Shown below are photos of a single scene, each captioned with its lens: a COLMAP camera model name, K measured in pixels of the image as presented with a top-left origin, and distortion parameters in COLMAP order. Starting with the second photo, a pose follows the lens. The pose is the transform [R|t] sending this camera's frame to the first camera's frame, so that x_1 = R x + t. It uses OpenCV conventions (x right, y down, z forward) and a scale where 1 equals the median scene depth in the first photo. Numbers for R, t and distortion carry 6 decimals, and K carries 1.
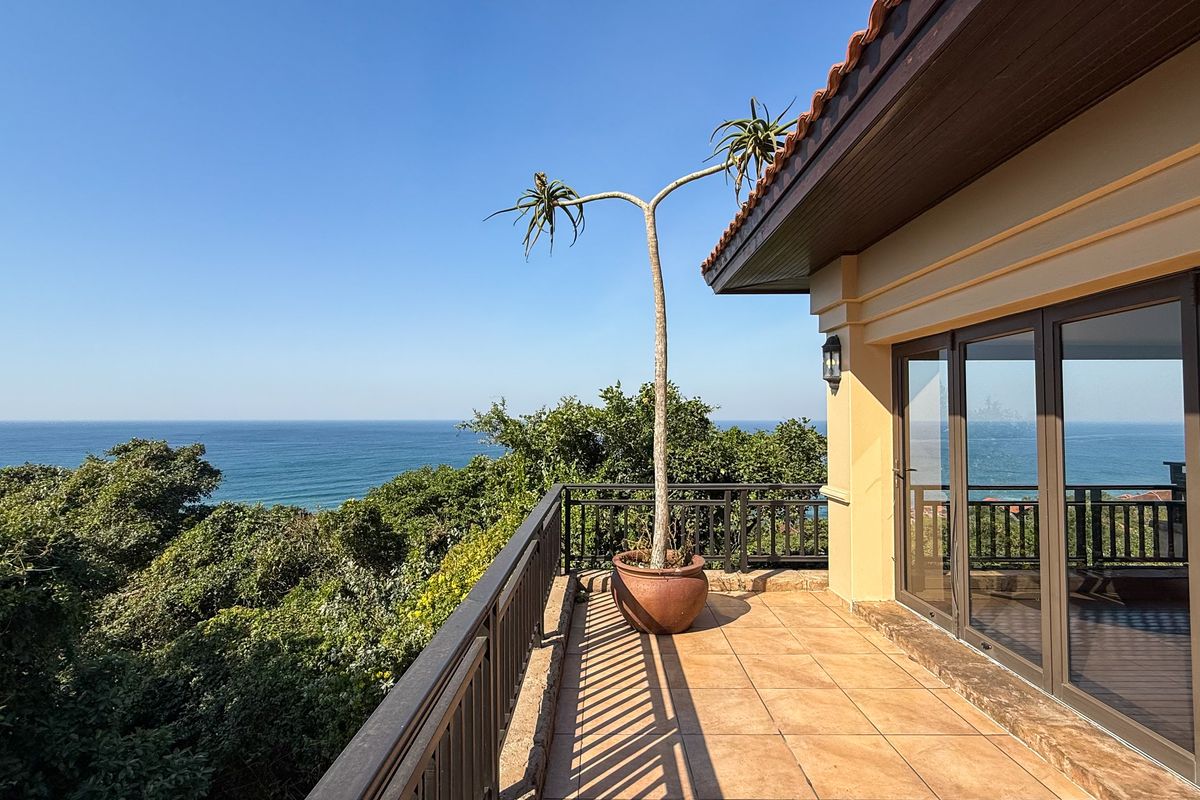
lens RADIAL K [[569.0, 0, 594.2], [0, 569.0, 399.3], [0, 0, 1]] dist [0.001438, -0.000814]
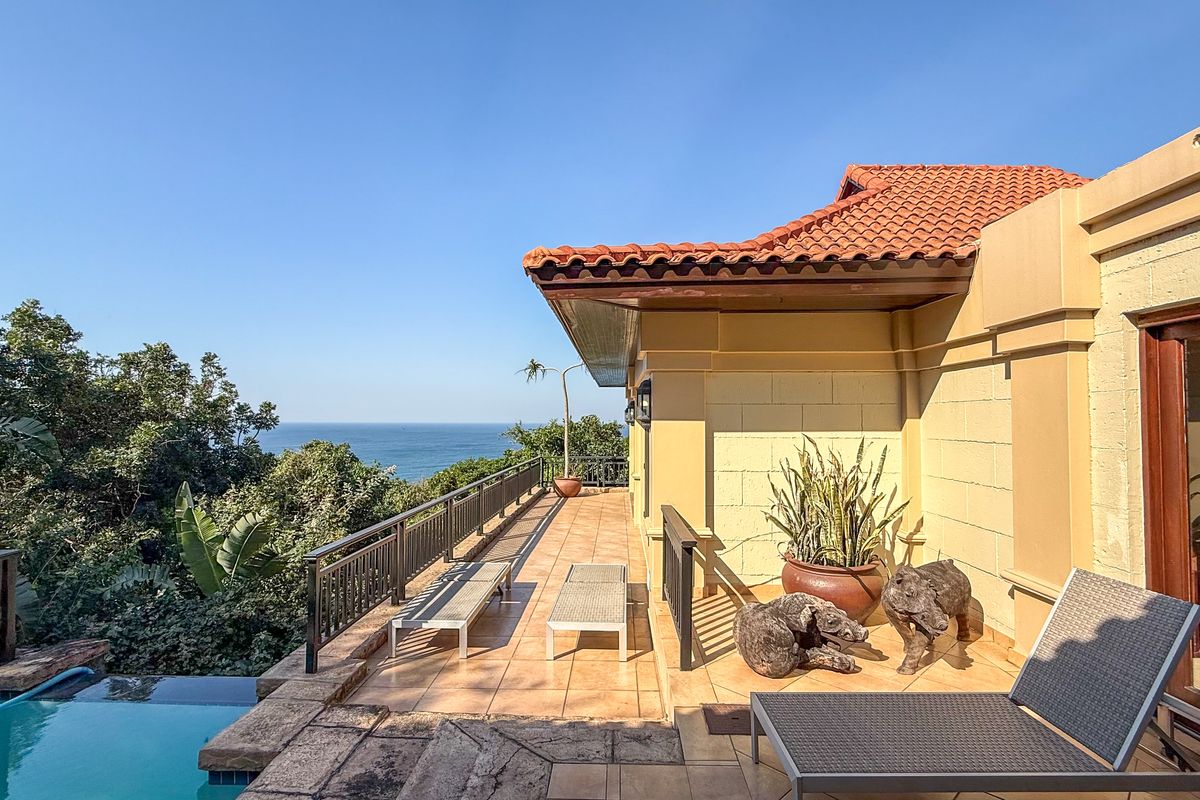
lens RADIAL K [[569.0, 0, 596.1], [0, 569.0, 398.9], [0, 0, 1]] dist [0.001438, -0.000814]
pose [[0.999634, 0.003730, -0.026812, 0.206255], [-0.003901, 0.999972, -0.006325, -0.085382], [0.026787, 0.006427, 0.999620, -1.289238]]
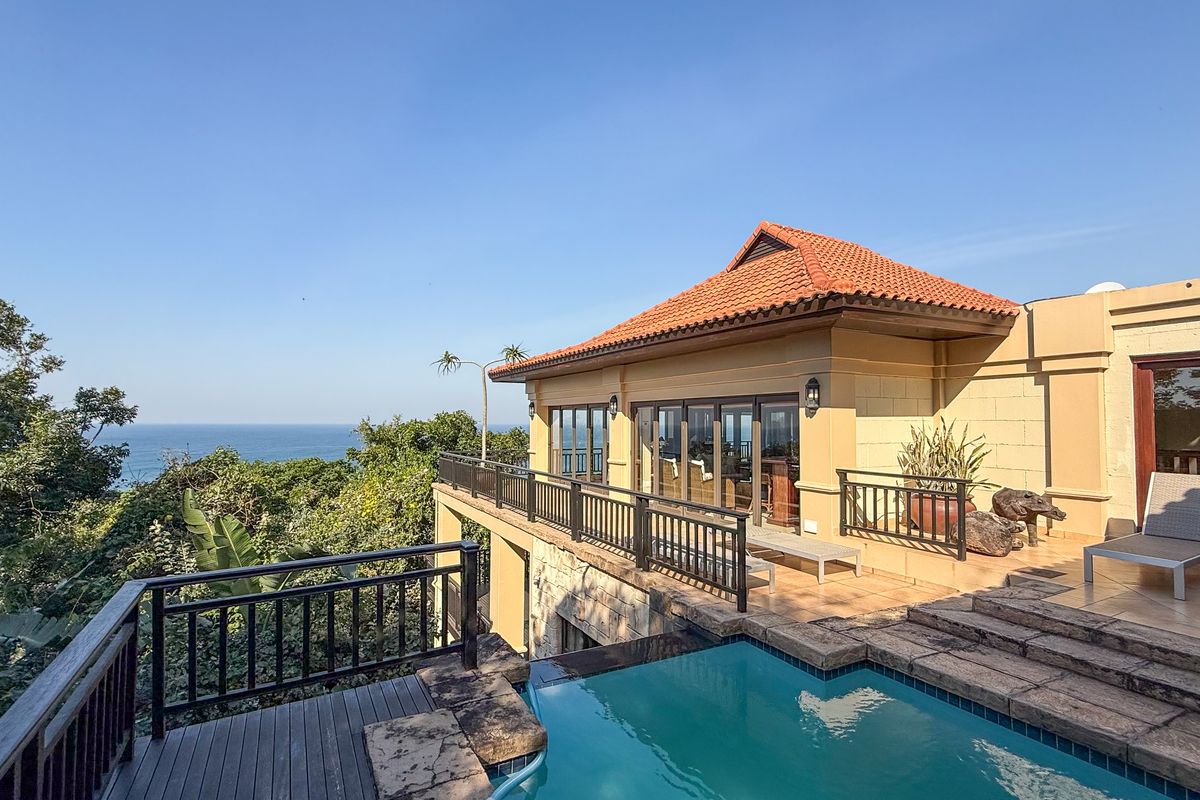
lens RADIAL K [[569.0, 0, 591.8], [0, 569.0, 398.9], [0, 0, 1]] dist [0.001438, -0.000814]
pose [[0.880026, 0.022545, 0.474391, -0.506926], [-0.018874, 0.999744, -0.012500, -0.060874], [-0.474551, 0.002047, 0.880226, -1.246954]]
